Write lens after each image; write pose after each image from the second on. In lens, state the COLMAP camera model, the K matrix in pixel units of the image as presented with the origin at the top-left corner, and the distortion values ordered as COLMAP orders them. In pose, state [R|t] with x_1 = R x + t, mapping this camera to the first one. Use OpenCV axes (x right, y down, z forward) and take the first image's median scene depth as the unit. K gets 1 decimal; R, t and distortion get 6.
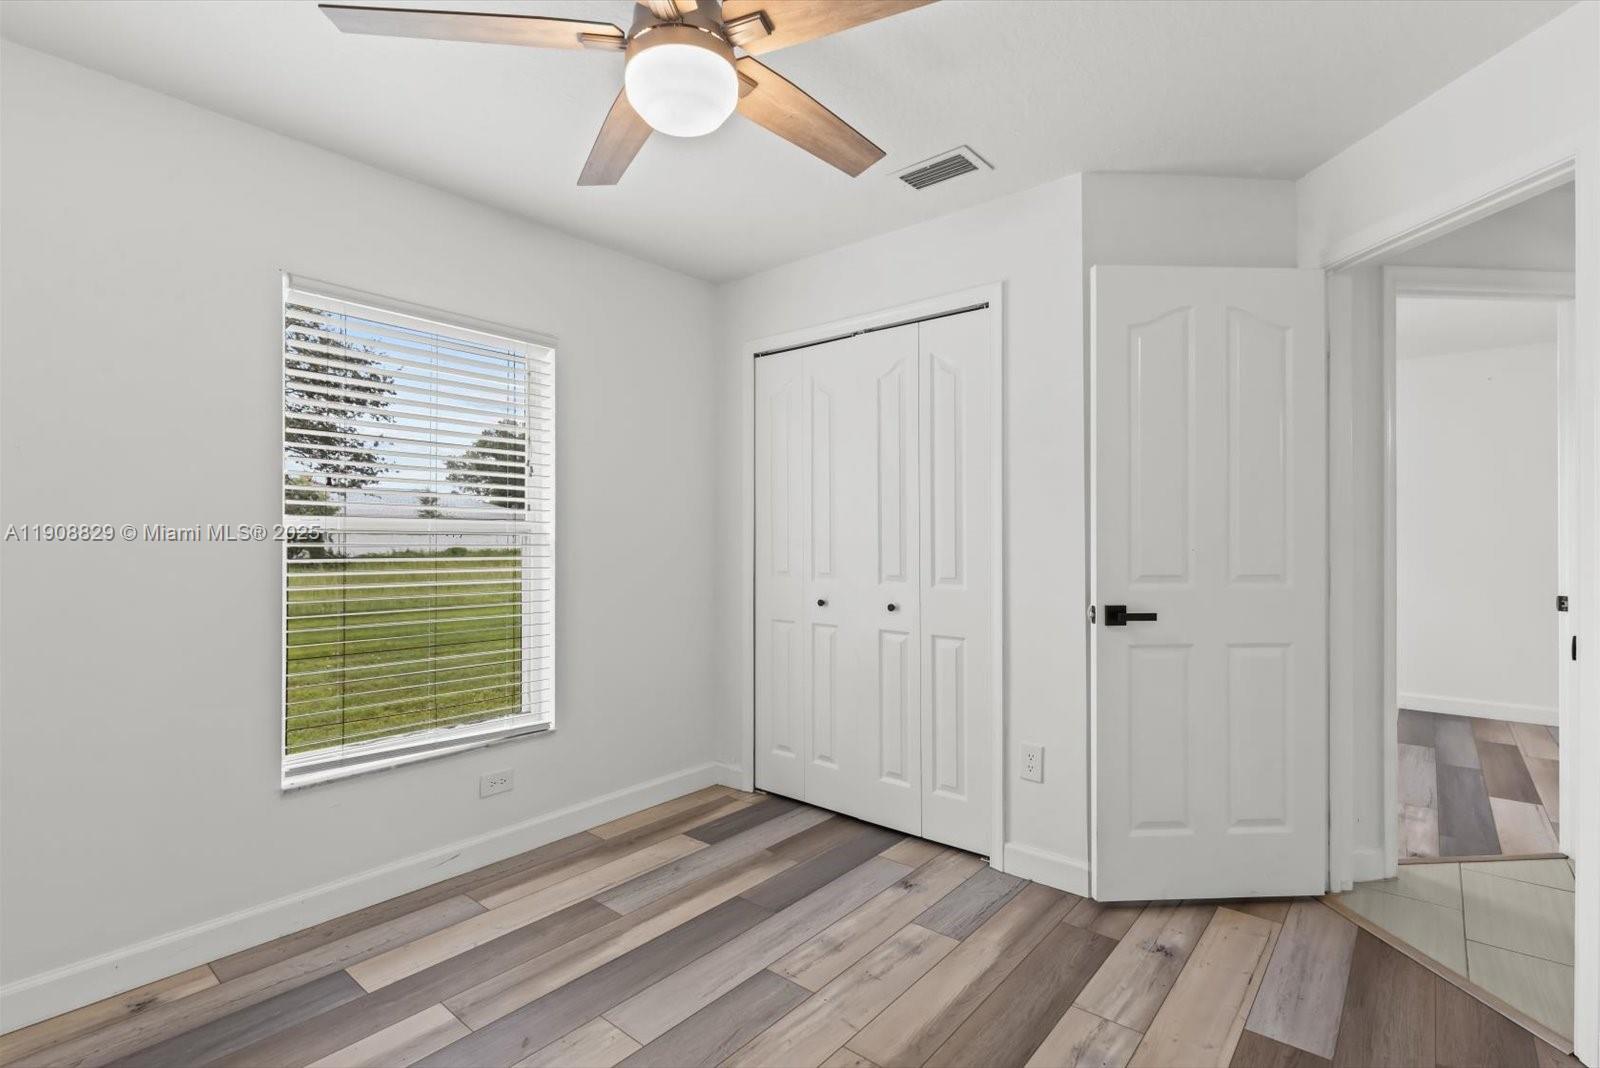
lens RADIAL K [[729.8, 0, 816.3], [0, 729.8, 539.5], [0, 0, 1]] dist [0.004012, 0.000066]
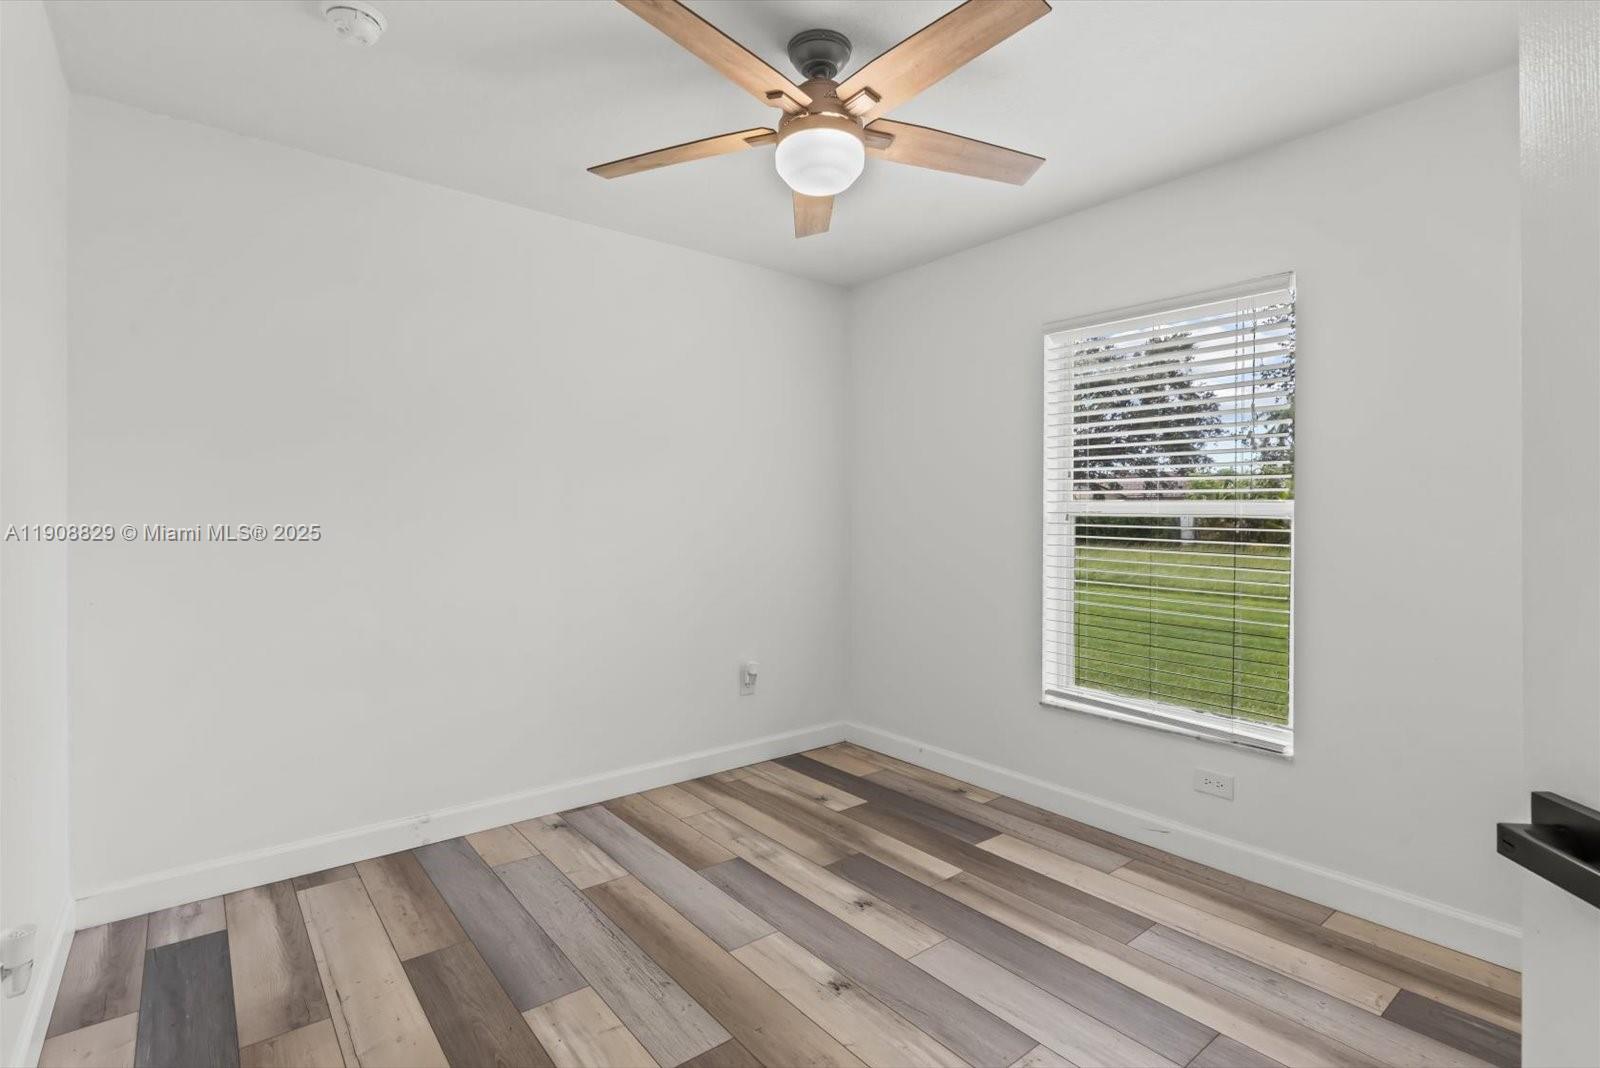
lens RADIAL K [[729.8, 0, 803.0], [0, 729.8, 534.2], [0, 0, 1]] dist [0.004012, 0.000066]
pose [[-0.163280, 0.021718, -0.986341, 0.607485], [-0.012797, 0.999627, 0.024129, -0.000801], [0.986497, 0.016562, -0.162942, 0.681552]]
